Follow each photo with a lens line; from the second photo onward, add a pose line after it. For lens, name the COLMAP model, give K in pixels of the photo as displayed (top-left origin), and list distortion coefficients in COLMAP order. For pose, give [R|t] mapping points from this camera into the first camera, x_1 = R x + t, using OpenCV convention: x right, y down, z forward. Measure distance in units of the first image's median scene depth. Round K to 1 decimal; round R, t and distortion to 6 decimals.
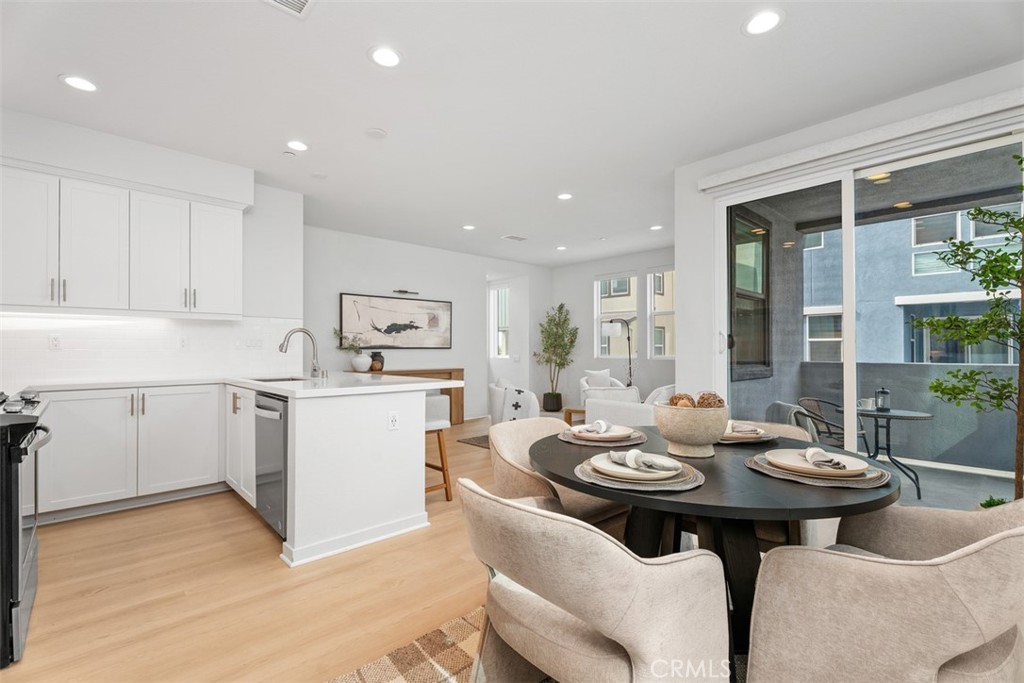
lens RADIAL K [[452.4, 0, 512.0], [0, 452.4, 344.5], [0, 0, 1]] dist [0.001303, -0.001212]
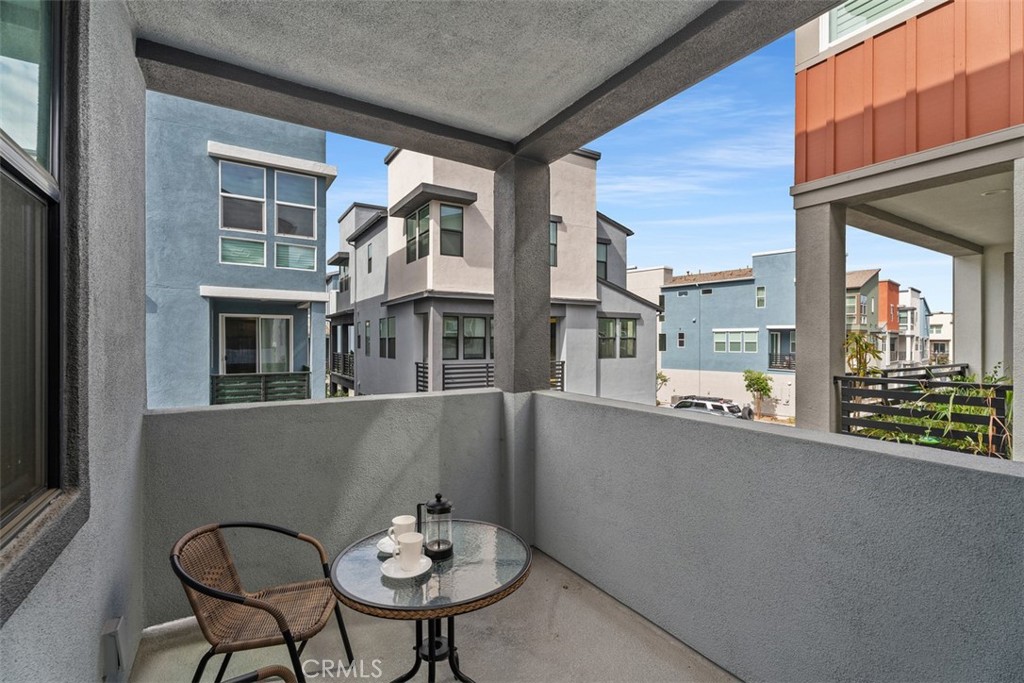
lens RADIAL K [[452.4, 0, 515.3], [0, 452.4, 344.5], [0, 0, 1]] dist [0.001303, -0.001212]
pose [[0.183525, -0.006031, 0.982997, 0.951765], [-0.012708, 0.999883, 0.008508, -0.086745], [-0.982933, -0.014053, 0.183427, 1.827455]]
